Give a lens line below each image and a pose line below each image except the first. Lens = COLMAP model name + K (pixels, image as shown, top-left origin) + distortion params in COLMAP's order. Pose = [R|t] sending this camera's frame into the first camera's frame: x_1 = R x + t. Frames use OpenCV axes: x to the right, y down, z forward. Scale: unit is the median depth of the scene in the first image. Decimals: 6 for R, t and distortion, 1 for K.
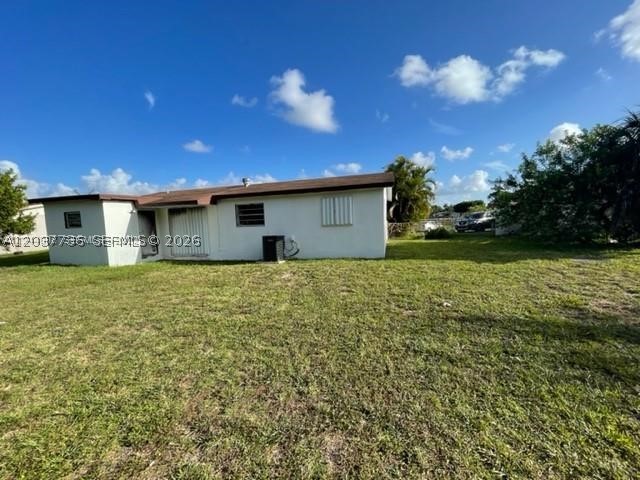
lens RADIAL K [[266.2, 0, 308.2], [0, 266.2, 244.9], [0, 0, 1]] dist [0.001335, 0.000462]
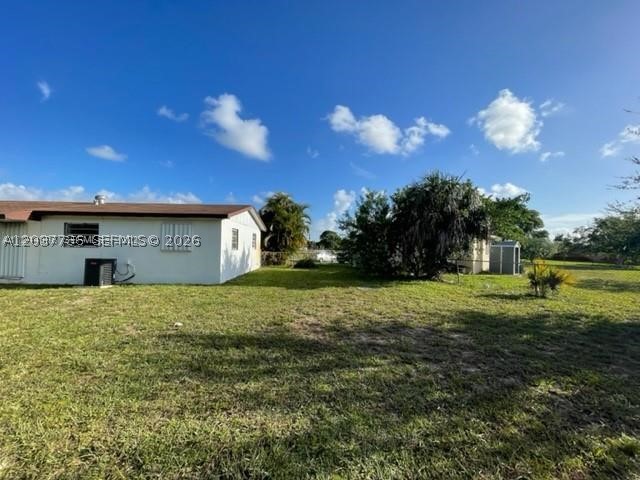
lens RADIAL K [[267.8, 0, 316.0], [0, 267.8, 243.2], [0, 0, 1]] dist [-0.000818, -0.000047]
pose [[0.955776, 0.060408, 0.287826, 0.288372], [-0.029482, 0.993428, -0.110596, -0.005128], [-0.292616, 0.097219, 0.951275, -0.117809]]
